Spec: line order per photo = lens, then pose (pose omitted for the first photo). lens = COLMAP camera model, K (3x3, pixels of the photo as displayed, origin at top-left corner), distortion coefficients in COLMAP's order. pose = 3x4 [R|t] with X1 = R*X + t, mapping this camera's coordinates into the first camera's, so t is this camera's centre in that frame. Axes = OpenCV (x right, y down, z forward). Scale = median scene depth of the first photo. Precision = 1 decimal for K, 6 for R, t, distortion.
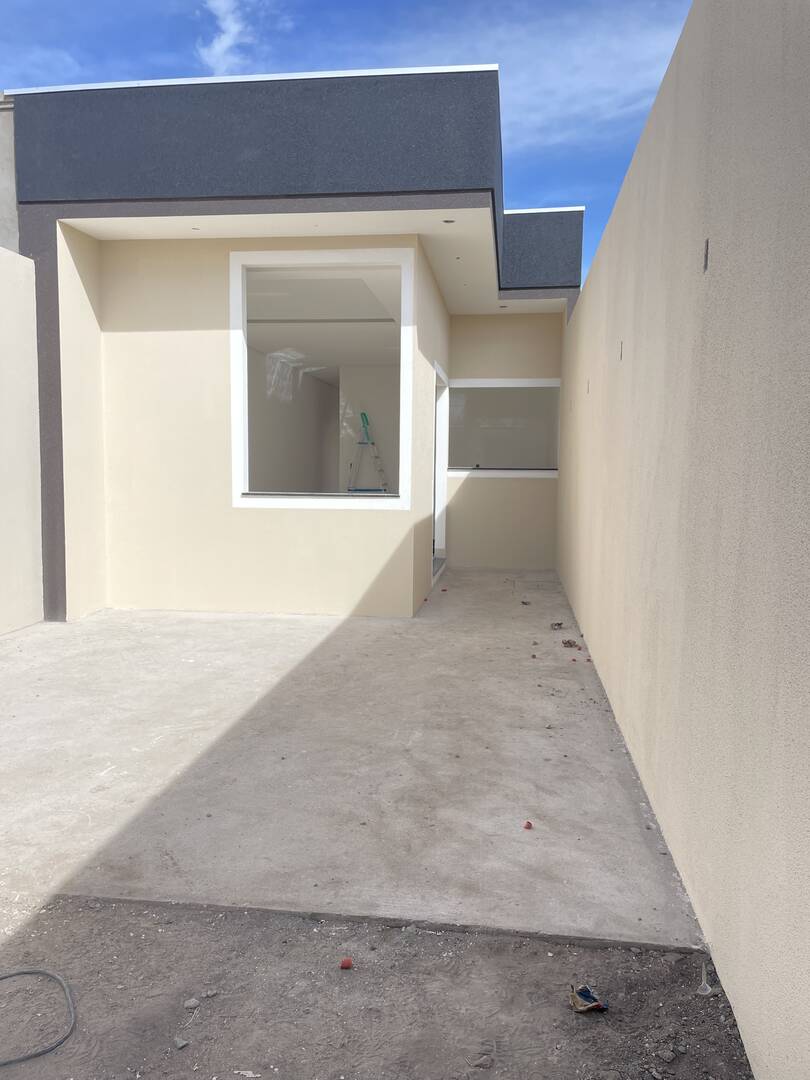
lens RADIAL K [[817.5, 0, 403.6], [0, 817.5, 540.1], [0, 0, 1]] dist [0.033963, -0.001170]
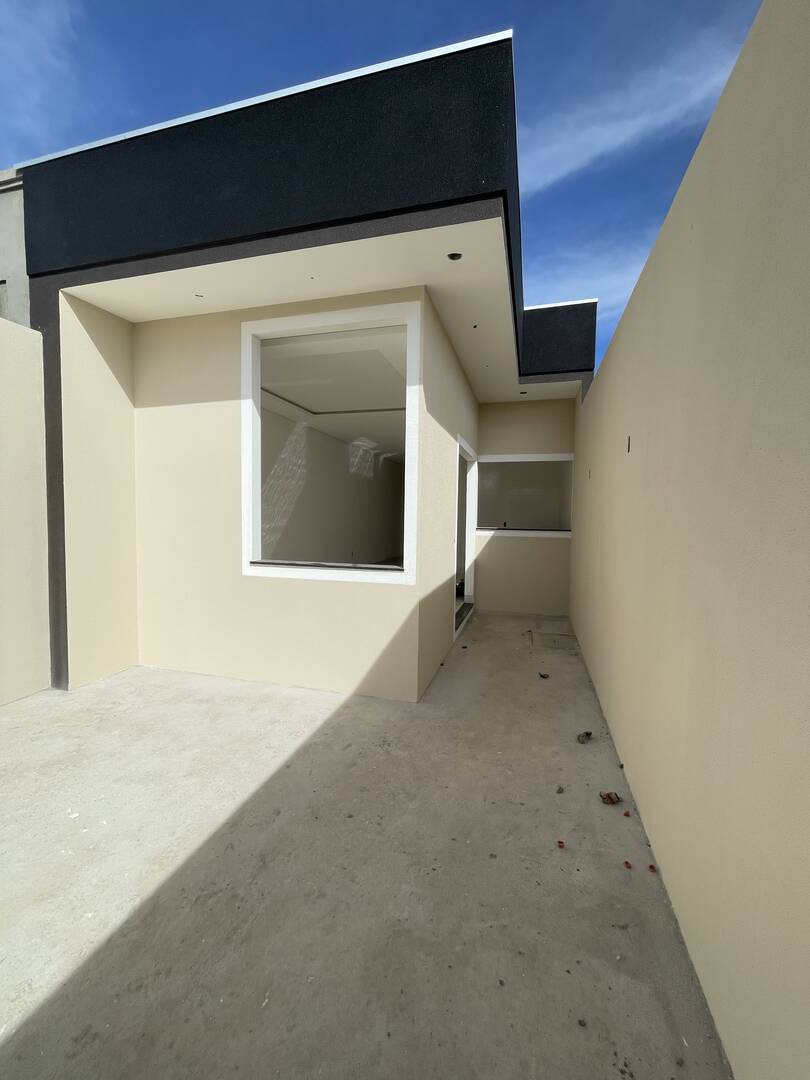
lens RADIAL K [[440.4, 0, 409.7], [0, 440.4, 538.1], [0, 0, 1]] dist [-0.001229, -0.000294]
pose [[0.990422, 0.011044, -0.137632, 0.064284], [-0.016414, 0.999145, -0.037946, -0.065772], [0.137095, 0.039842, 0.989756, 0.473330]]
